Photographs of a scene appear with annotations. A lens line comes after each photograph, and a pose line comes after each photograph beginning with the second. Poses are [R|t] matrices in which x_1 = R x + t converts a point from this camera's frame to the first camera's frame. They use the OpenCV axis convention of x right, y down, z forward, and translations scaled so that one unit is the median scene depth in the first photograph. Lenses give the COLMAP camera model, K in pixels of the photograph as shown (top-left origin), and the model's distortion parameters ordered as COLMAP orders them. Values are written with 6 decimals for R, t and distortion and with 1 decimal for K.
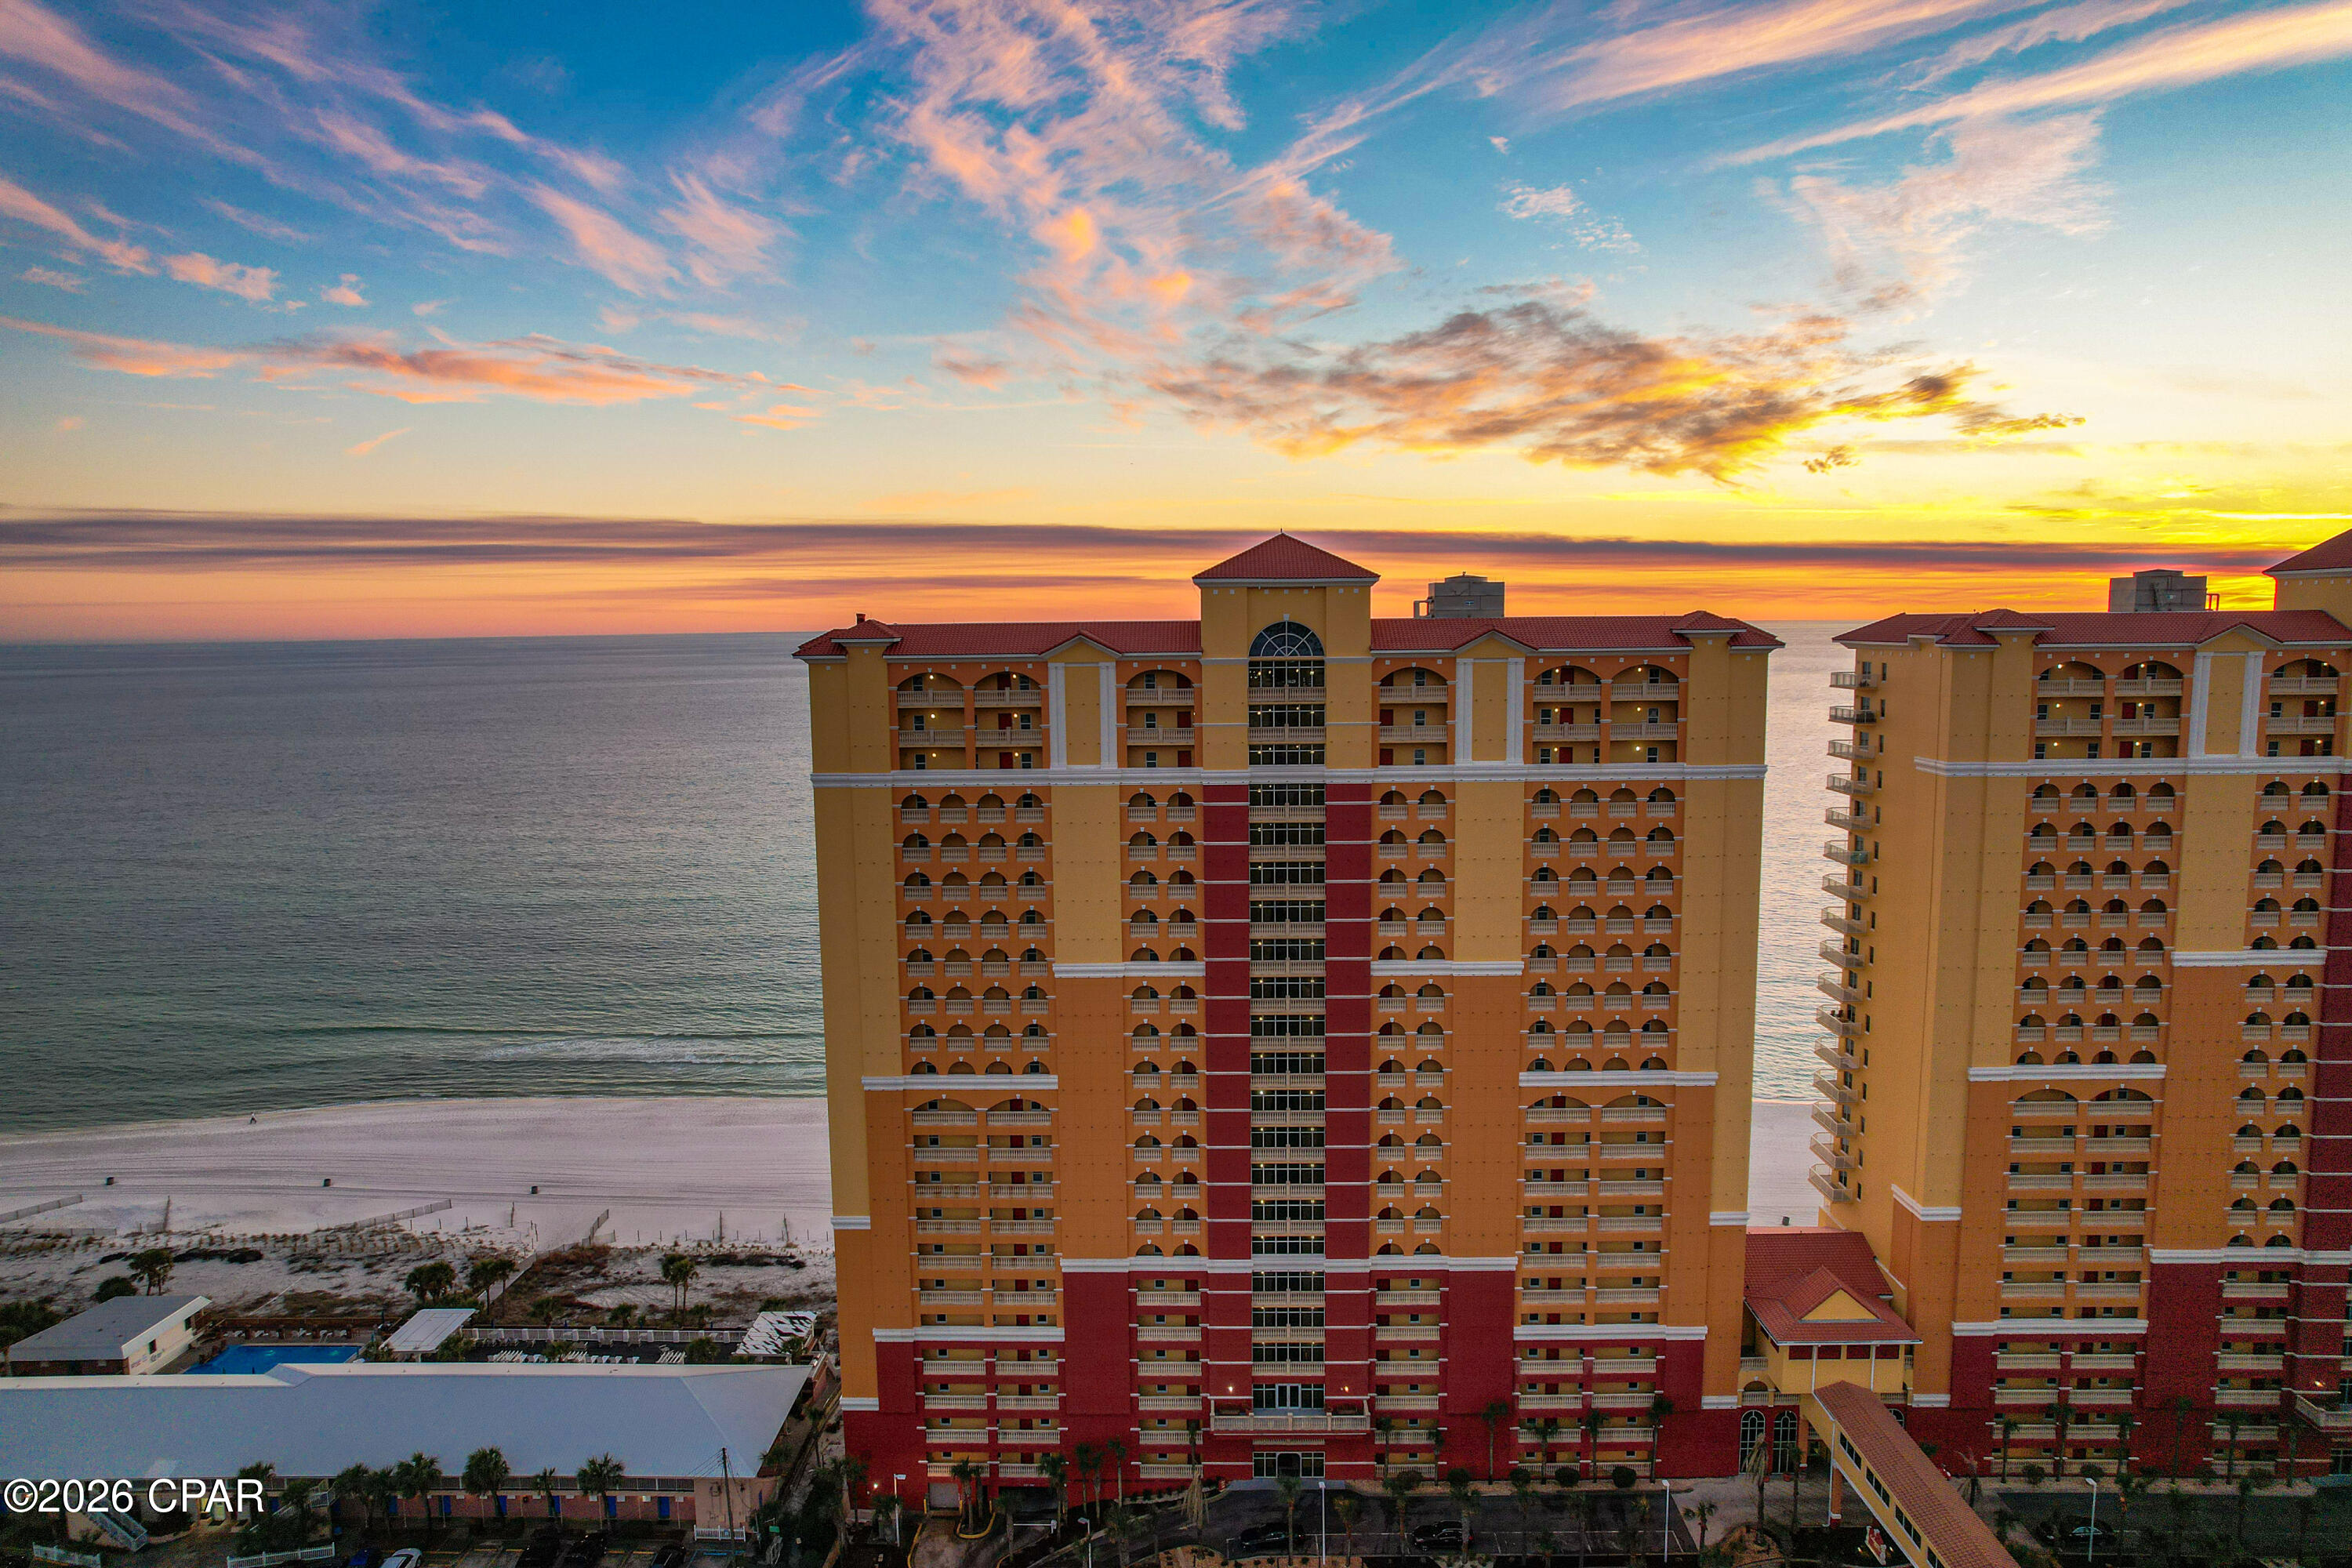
lens RADIAL K [[1500.7, 0, 1231.1], [0, 1500.7, 801.8], [0, 0, 1]] dist [-0.061913, 0.052445]
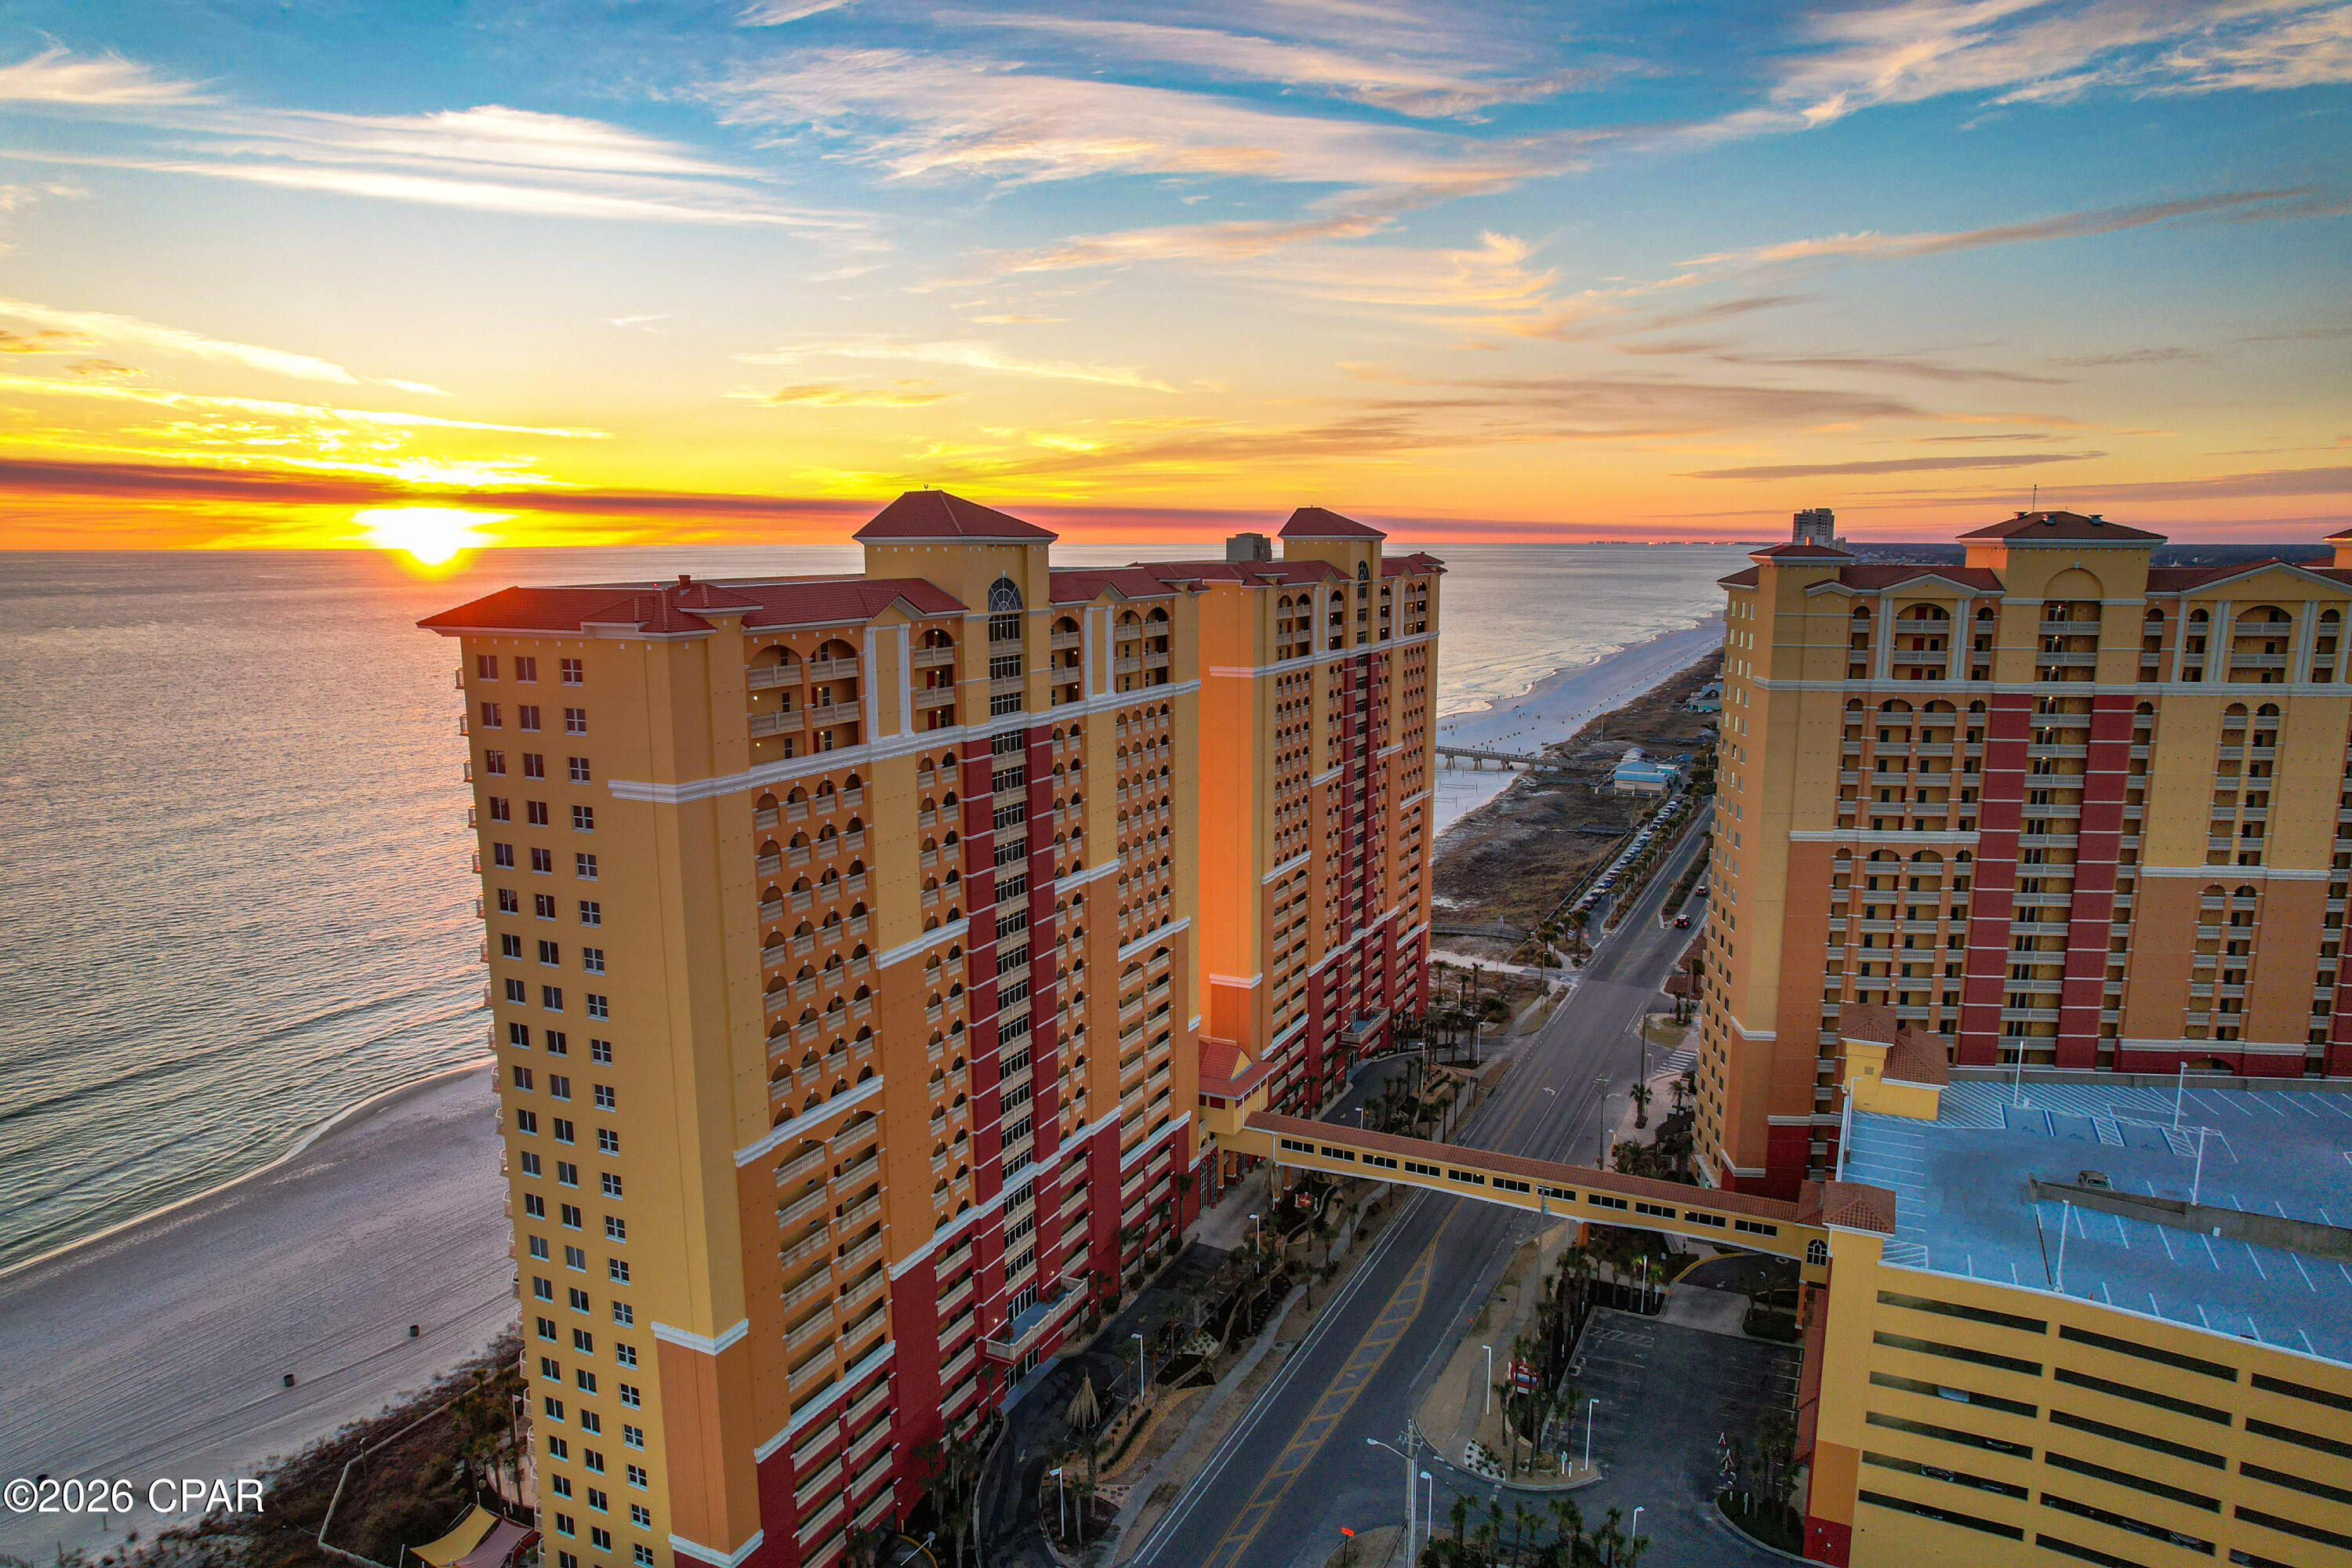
lens RADIAL K [[1500.7, 0, 1187.4], [0, 1500.7, 795.5], [0, 0, 1]] dist [-0.061913, 0.052445]
pose [[0.415746, -0.144897, 0.897864, -0.848738], [0.111058, 0.987927, 0.108007, -0.066694], [-0.902675, 0.054812, 0.426819, 0.429126]]
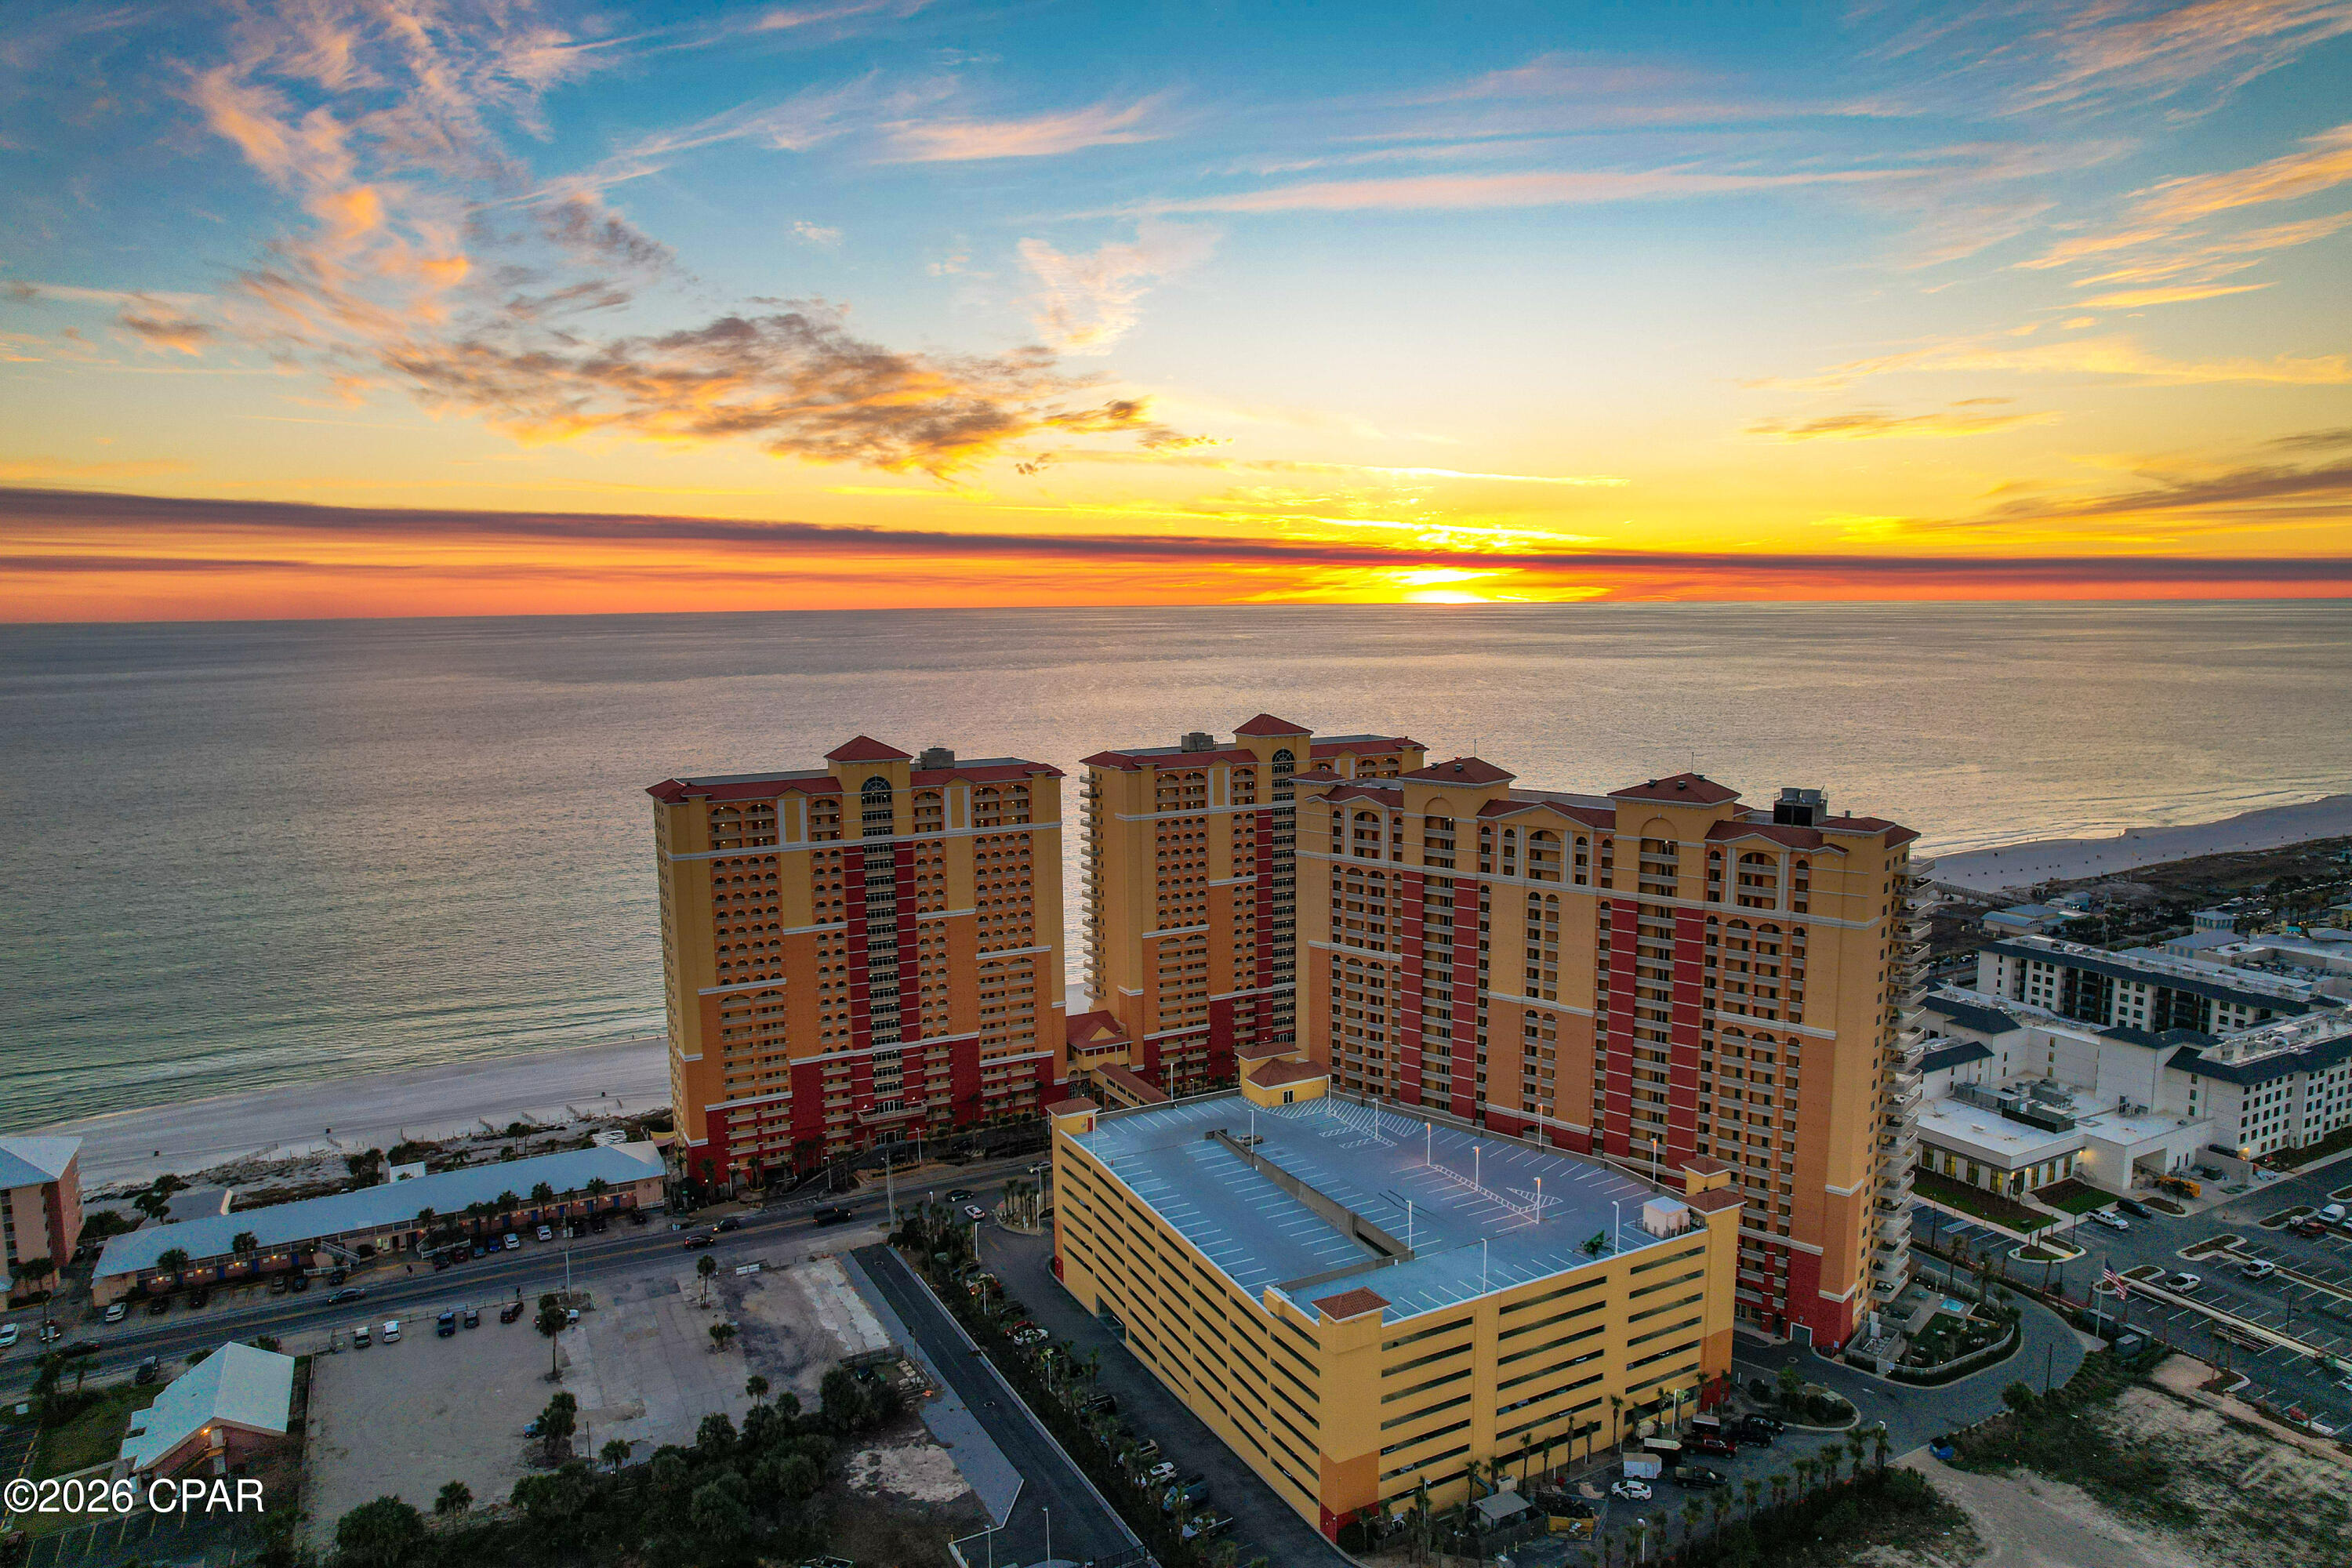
lens RADIAL K [[1500.7, 0, 1193.7], [0, 1500.7, 816.7], [0, 0, 1]] dist [-0.061913, 0.052445]
pose [[0.869963, -0.068206, 0.488377, -0.676664], [0.061562, 0.997662, 0.029670, -0.092954], [-0.489259, 0.004253, 0.872128, -1.306692]]
